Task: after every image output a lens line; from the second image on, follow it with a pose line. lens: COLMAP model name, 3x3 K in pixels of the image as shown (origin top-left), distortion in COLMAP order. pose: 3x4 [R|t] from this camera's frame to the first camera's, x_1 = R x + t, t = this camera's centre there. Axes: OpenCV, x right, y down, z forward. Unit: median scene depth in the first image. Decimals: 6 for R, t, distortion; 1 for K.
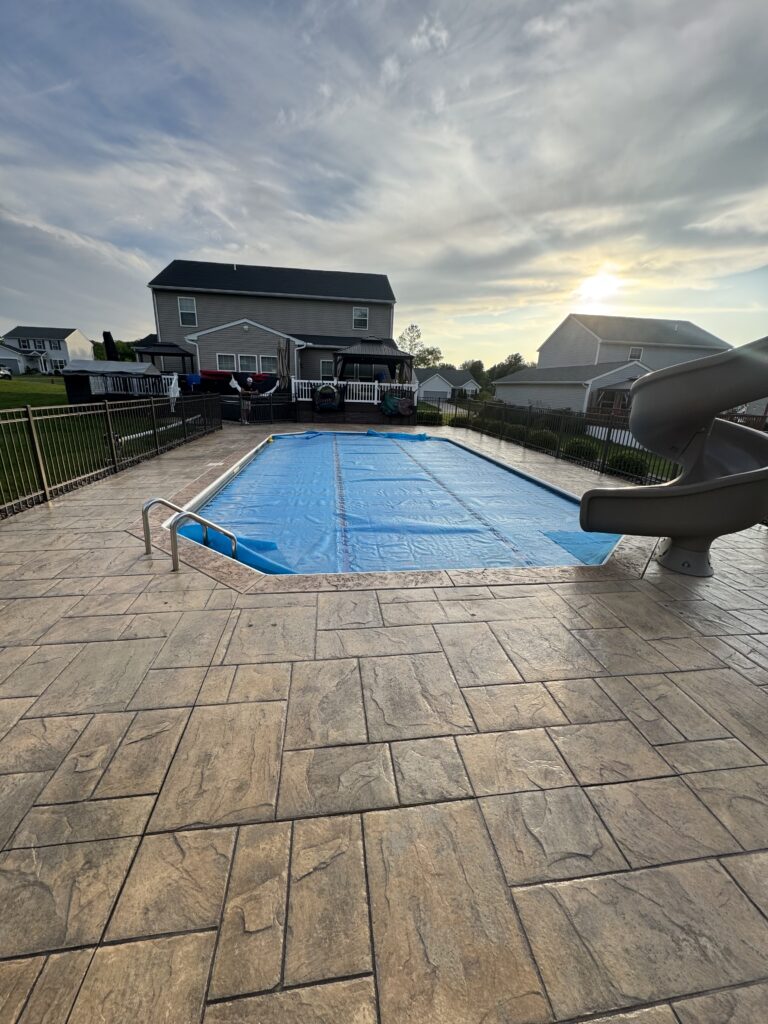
lens RADIAL K [[407.2, 0, 383.8], [0, 407.2, 507.7], [0, 0, 1]] dist [-0.002897, 0.000566]
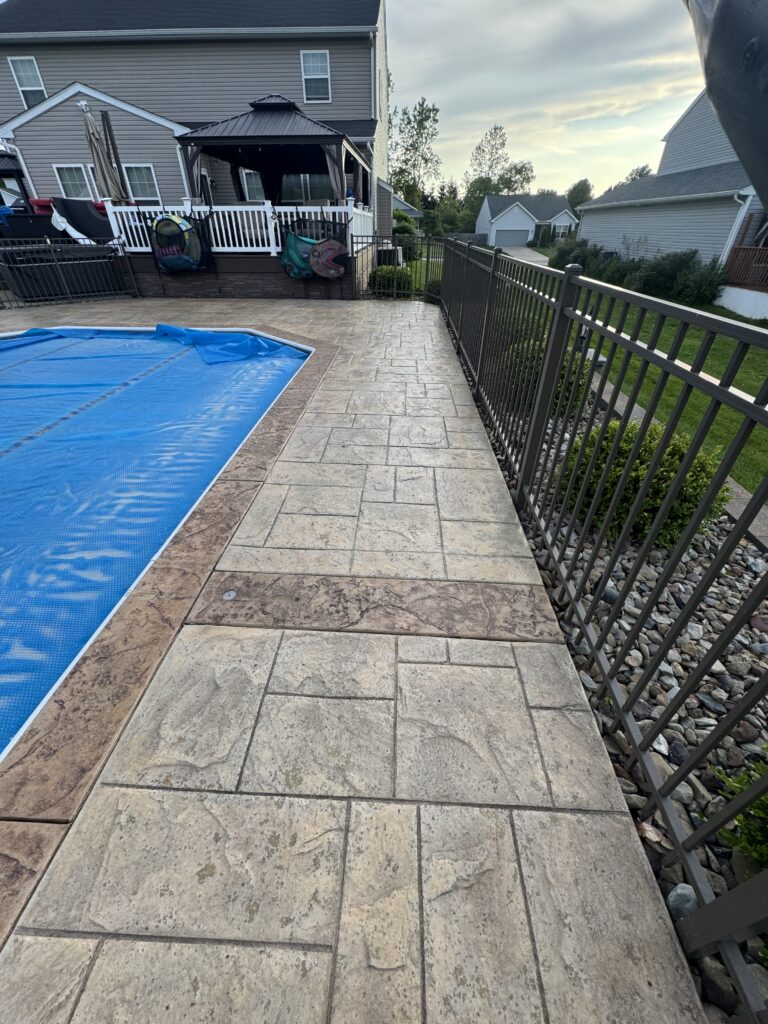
lens RADIAL K [[407.2, 0, 384.1], [0, 407.2, 507.5], [0, 0, 1]] dist [-0.002897, 0.000566]
pose [[0.984454, 0.070063, -0.161063, 0.231803], [-0.017392, 0.951374, 0.307546, -0.115252], [0.174779, -0.299964, 0.937803, 0.461867]]
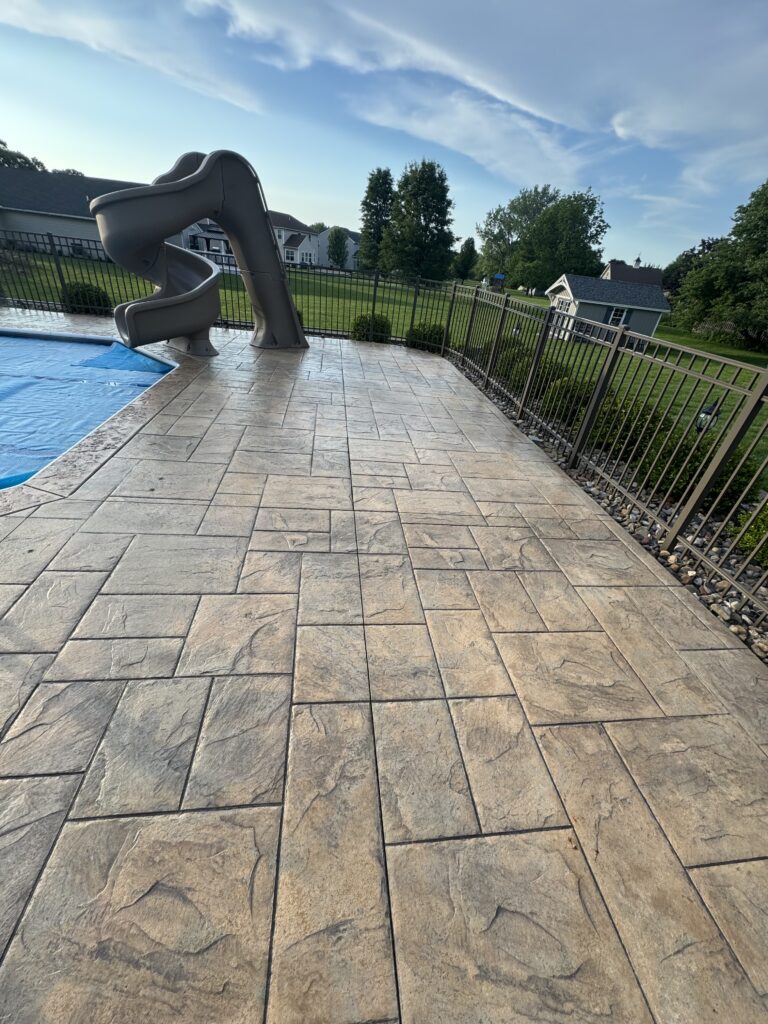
lens RADIAL K [[407.2, 0, 385.8], [0, 407.2, 511.5], [0, 0, 1]] dist [-0.002897, 0.000566]
pose [[0.027019, -0.556524, 0.830392, -0.180766], [0.181796, 0.819578, 0.543361, -0.015079], [-0.982965, 0.136280, 0.123318, 0.052690]]
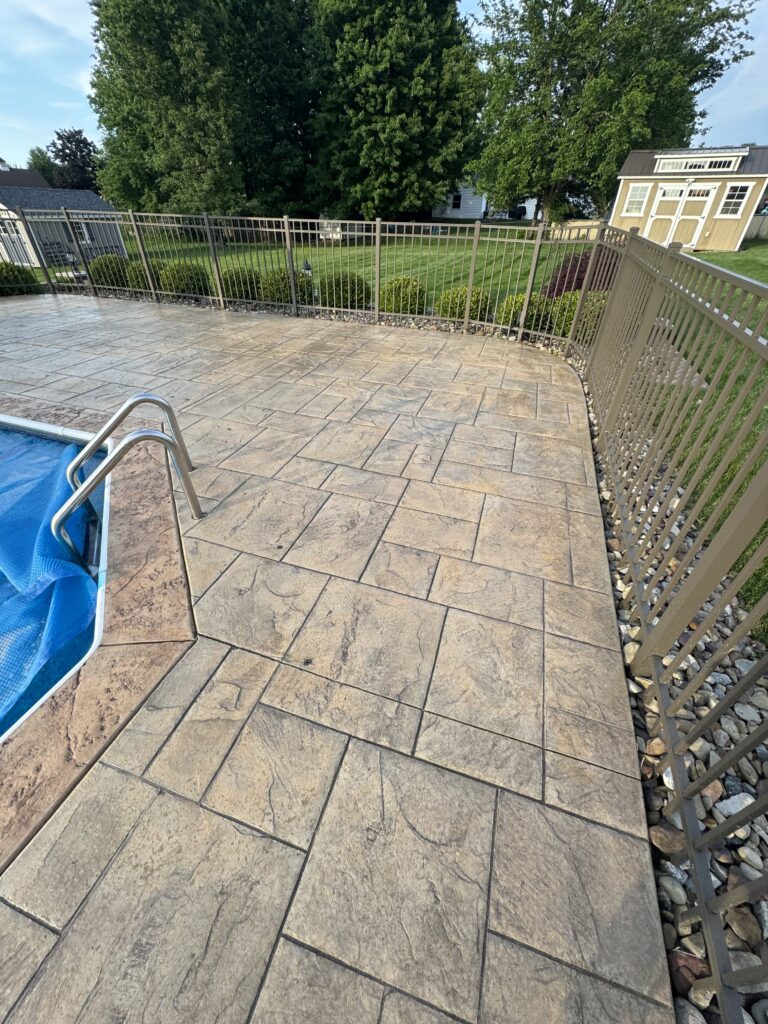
lens RADIAL K [[407.2, 0, 383.9], [0, 407.2, 511.9], [0, 0, 1]] dist [-0.002897, 0.000566]
pose [[-0.896813, -0.304424, 0.321018, -0.215321], [0.078861, 0.603989, 0.793081, -0.069494], [-0.435324, 0.736561, -0.517658, 0.256683]]
